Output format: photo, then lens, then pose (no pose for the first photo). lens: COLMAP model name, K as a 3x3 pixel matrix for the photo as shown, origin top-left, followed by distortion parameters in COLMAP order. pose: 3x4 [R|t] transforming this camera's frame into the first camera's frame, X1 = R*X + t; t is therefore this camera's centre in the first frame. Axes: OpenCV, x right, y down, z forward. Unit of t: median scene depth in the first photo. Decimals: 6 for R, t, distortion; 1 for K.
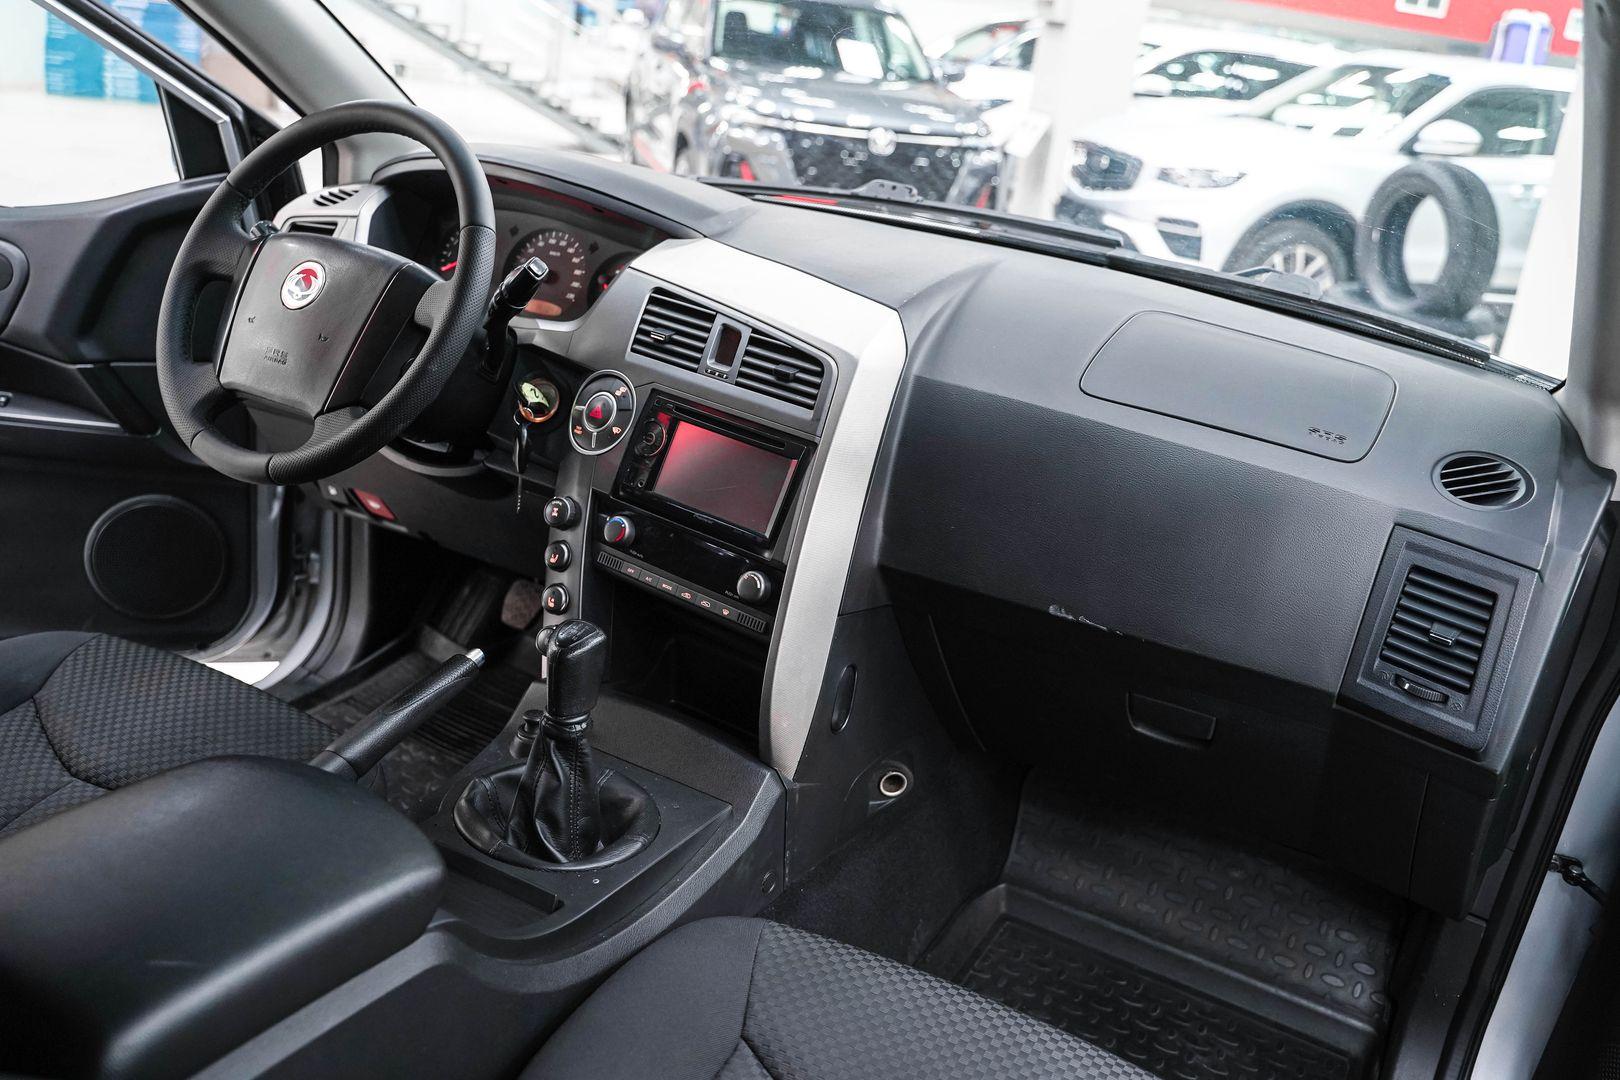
lens RADIAL K [[1376.8, 0, 810.0], [0, 1376.8, 540.0], [0, 0, 1]] dist [-0.131625, 0.108176]
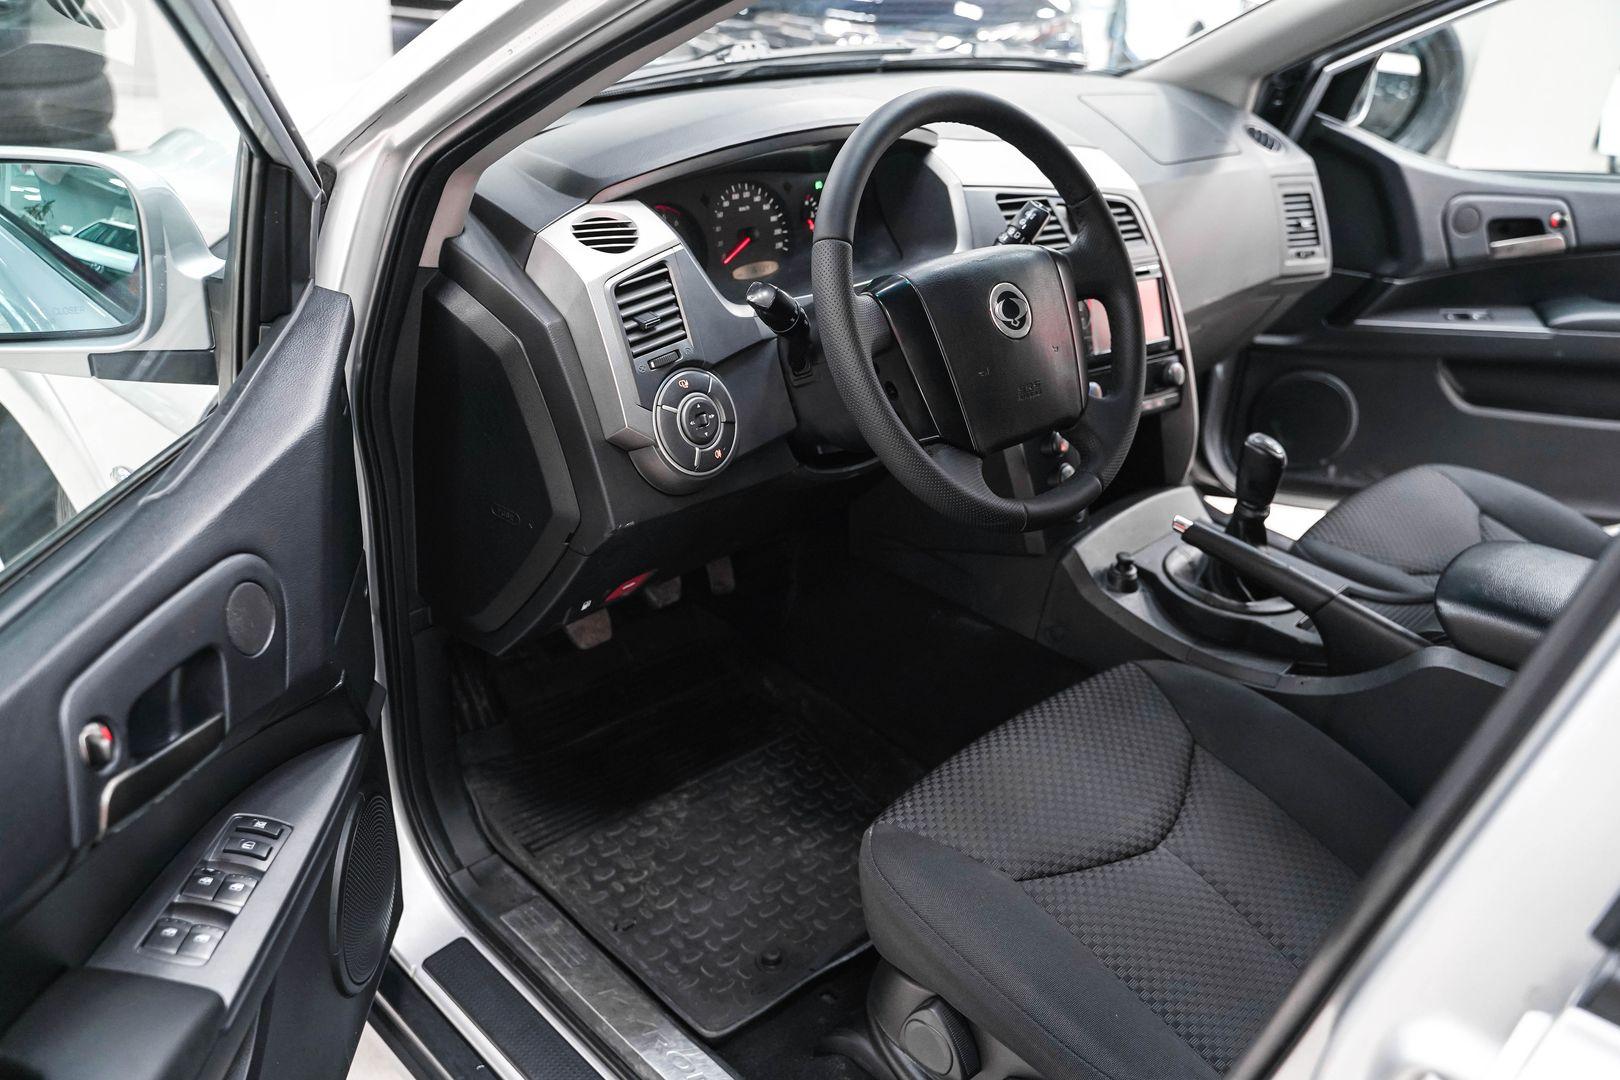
lens RADIAL K [[1306.4, 0, 810.0], [0, 1306.4, 540.0], [0, 0, 1]] dist [-0.121904, 0.096031]
pose [[0.298341, -0.539079, 0.787646, -1.128601], [0.299365, 0.836437, 0.459080, -0.475749], [-0.906296, 0.098831, 0.410925, 0.739121]]
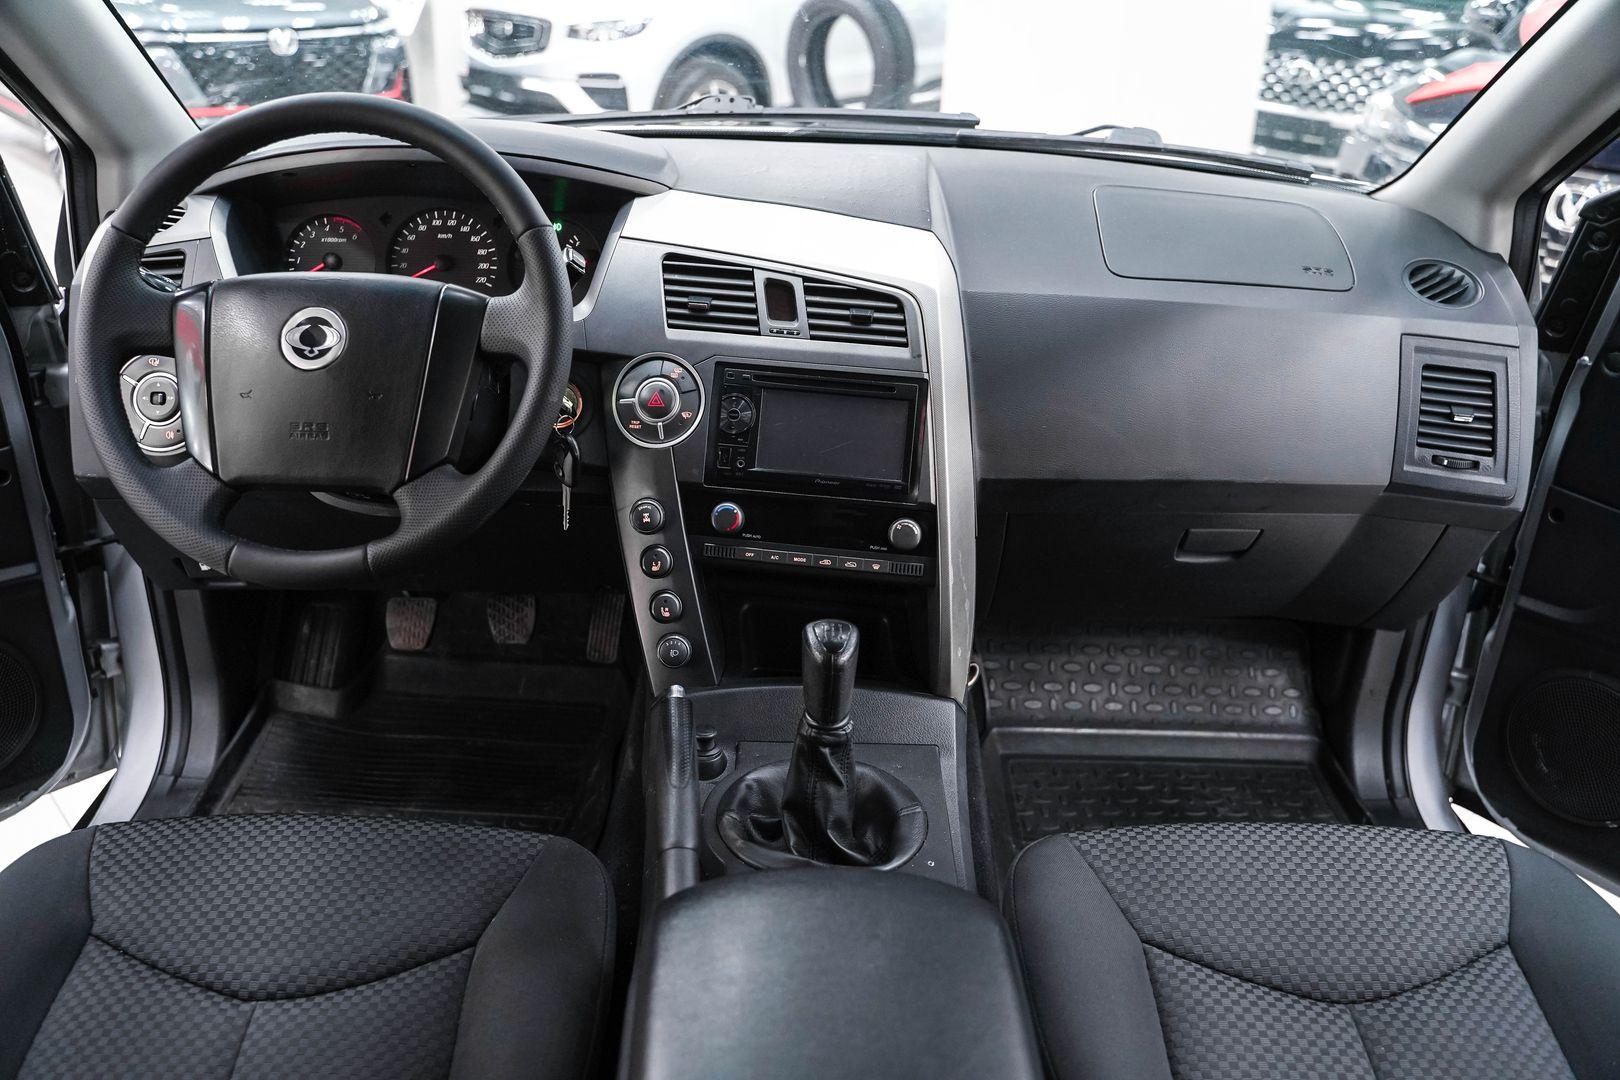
lens RADIAL K [[1306.4, 0, 810.0], [0, 1306.4, 540.0], [0, 0, 1]] dist [-0.121904, 0.096031]
pose [[0.868848, -0.285990, 0.404120, -0.438386], [0.235900, 0.956803, 0.169939, -0.126097], [-0.435265, -0.052319, 0.898781, 0.162552]]
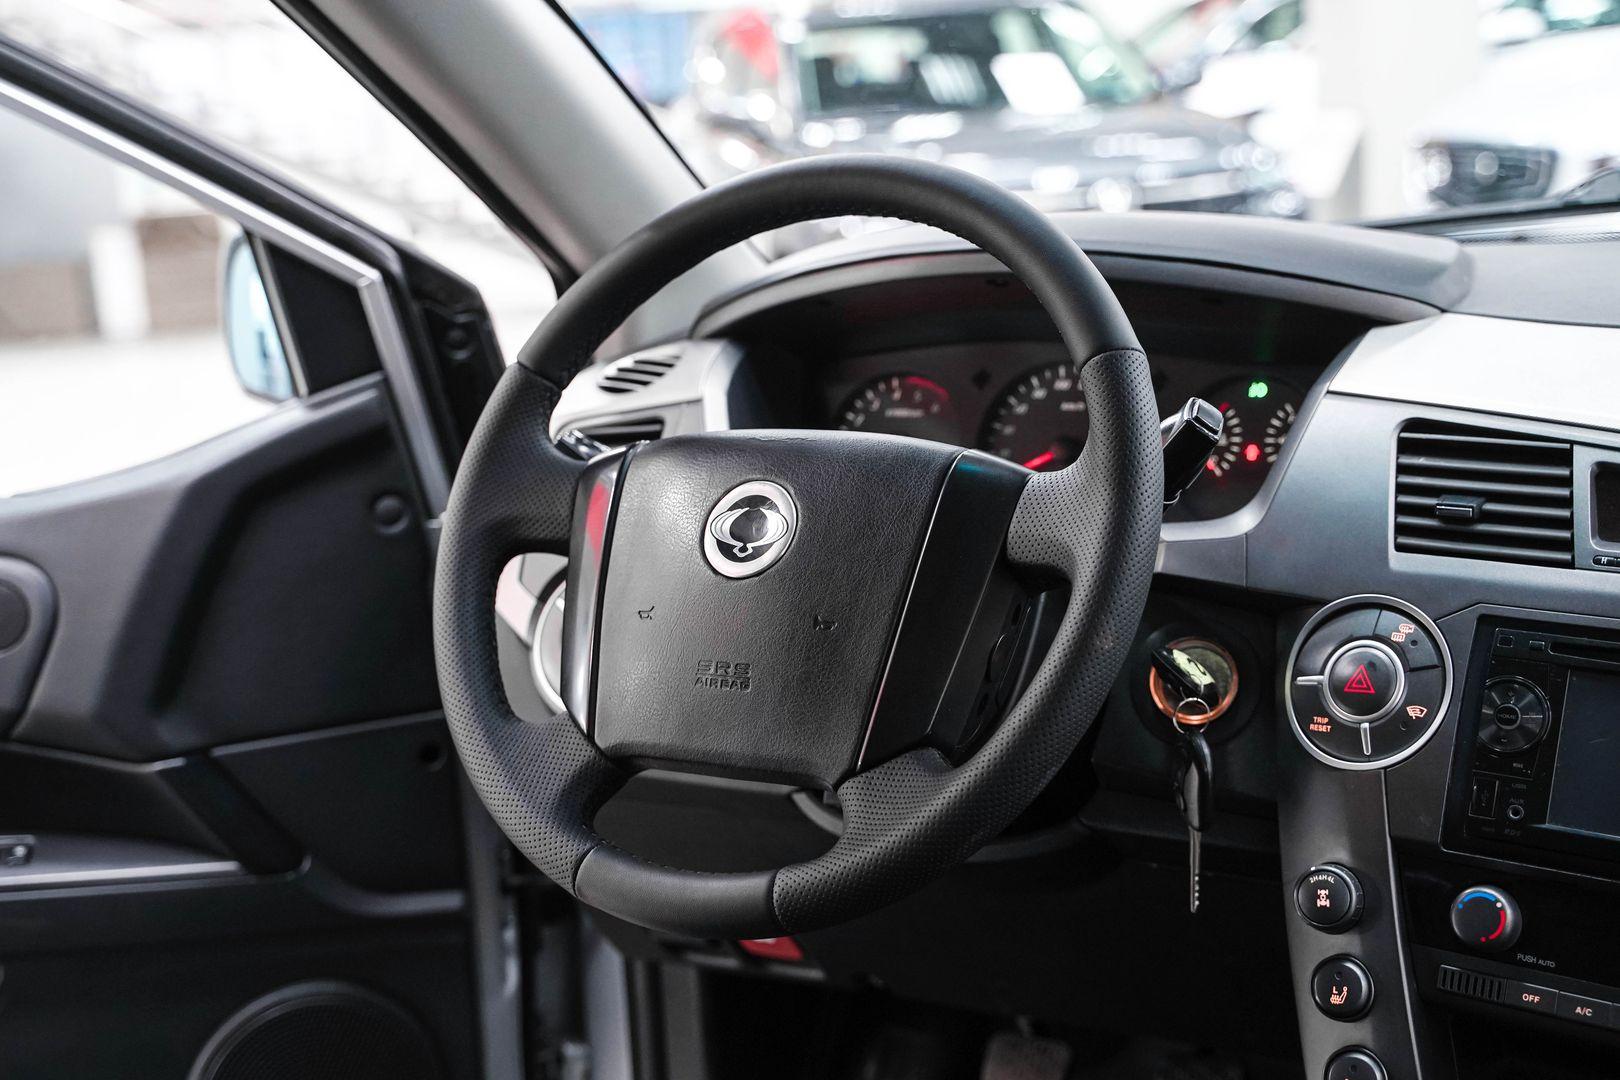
lens RADIAL K [[2163.2, 0, 758.2], [0, 2163.2, 517.7], [0, 0, 1]] dist [0.023112, 0.006903]
pose [[0.982018, -0.174054, -0.073119, -0.296429], [0.159529, 0.972162, -0.171614, -0.050665], [0.100954, 0.156863, 0.982447, 0.197500]]
